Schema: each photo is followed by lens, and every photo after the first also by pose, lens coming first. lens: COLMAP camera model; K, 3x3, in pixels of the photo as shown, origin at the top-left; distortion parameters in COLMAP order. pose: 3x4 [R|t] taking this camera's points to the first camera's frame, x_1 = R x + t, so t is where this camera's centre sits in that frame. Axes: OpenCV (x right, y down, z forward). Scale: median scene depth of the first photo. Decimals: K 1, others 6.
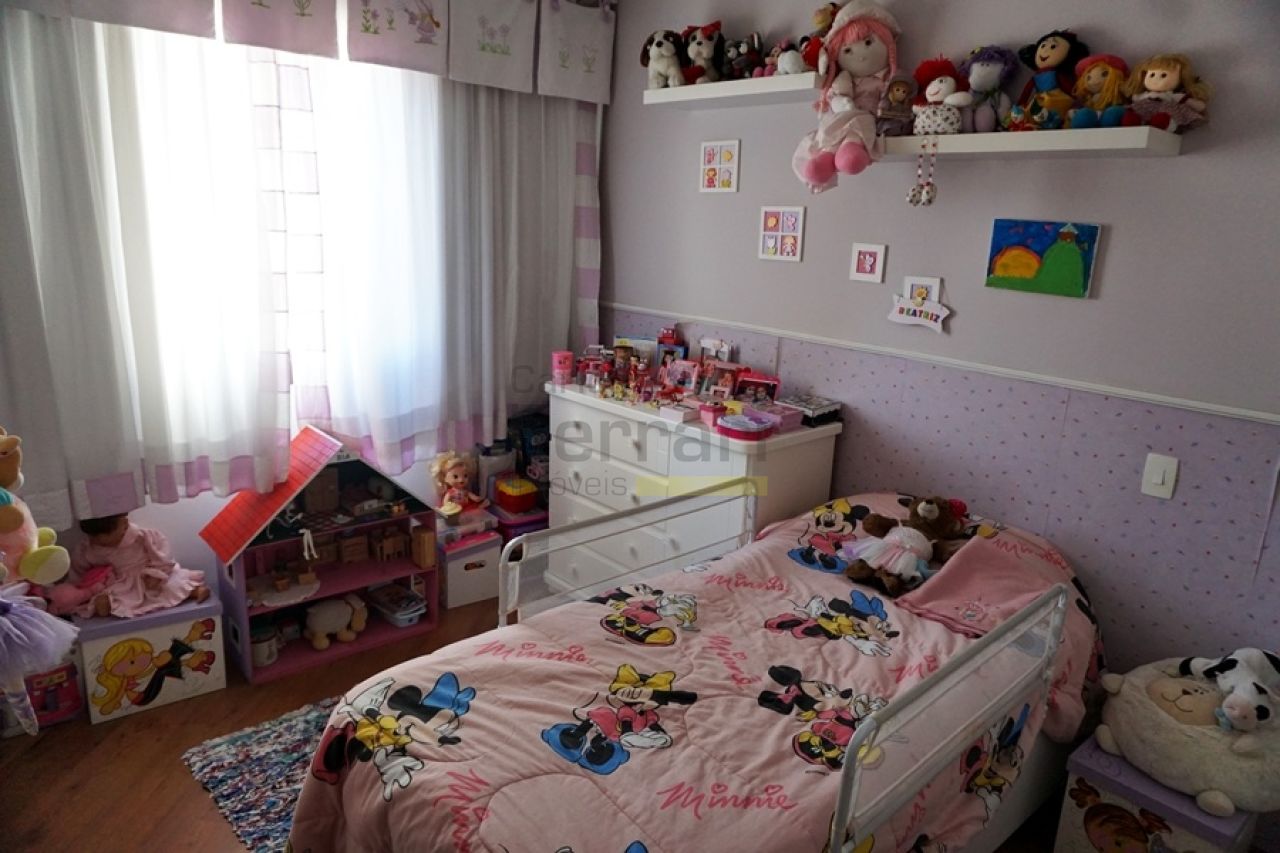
lens RADIAL K [[851.5, 0, 640.0], [0, 851.5, 426.5], [0, 0, 1]] dist [-0.054682, 0.029804]
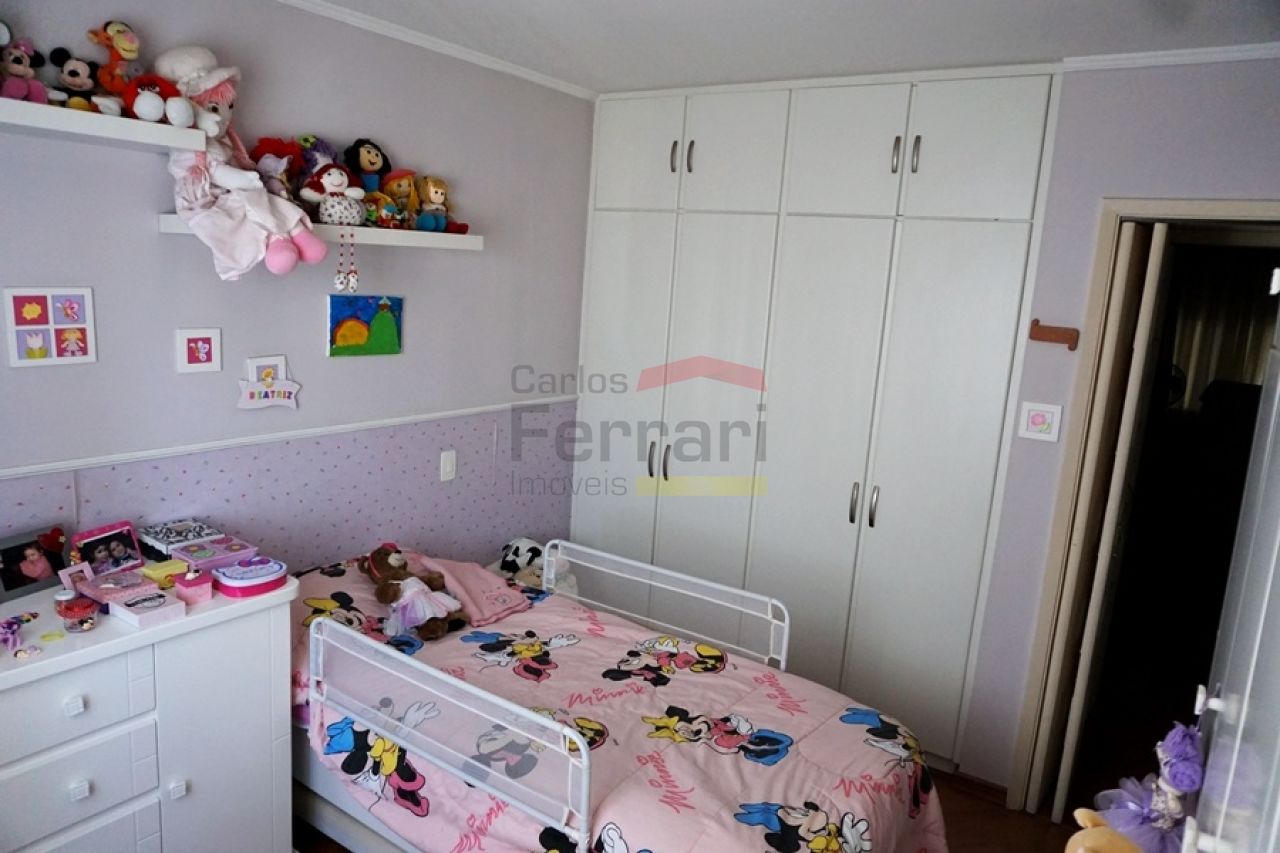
lens RADIAL K [[851.5, 0, 640.0], [0, 851.5, 426.5], [0, 0, 1]] dist [-0.054682, 0.029804]
pose [[-0.230559, -0.236951, 0.943767, -0.771055], [0.161975, 0.947021, 0.277338, -0.335927], [-0.959483, 0.216809, -0.179964, 0.878687]]
